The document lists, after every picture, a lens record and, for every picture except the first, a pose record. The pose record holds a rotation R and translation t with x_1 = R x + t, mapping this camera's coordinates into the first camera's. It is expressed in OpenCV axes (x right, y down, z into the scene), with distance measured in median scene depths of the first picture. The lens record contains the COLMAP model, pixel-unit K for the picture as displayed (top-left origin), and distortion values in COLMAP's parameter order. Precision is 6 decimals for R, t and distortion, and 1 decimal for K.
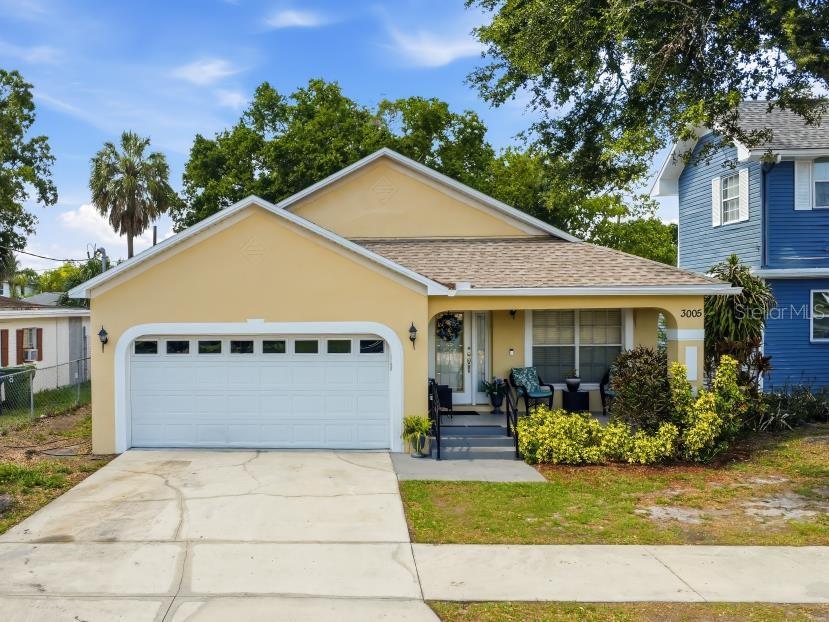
lens RADIAL K [[607.0, 0, 414.5], [0, 607.0, 311.0], [0, 0, 1]] dist [-0.017224, -0.006448]
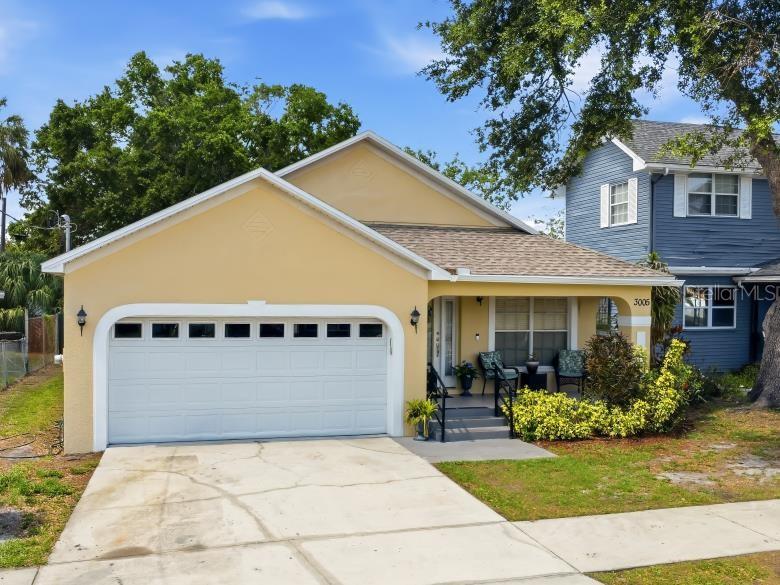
lens RADIAL K [[590.0, 0, 375.9], [0, 590.0, 305.9], [0, 0, 1]] dist [-0.015386, -0.008334]
pose [[0.965371, 0.013998, 0.260504, -0.316141], [-0.015472, 0.999874, 0.003611, 0.015002], [-0.260421, -0.007517, 0.965466, 0.073334]]
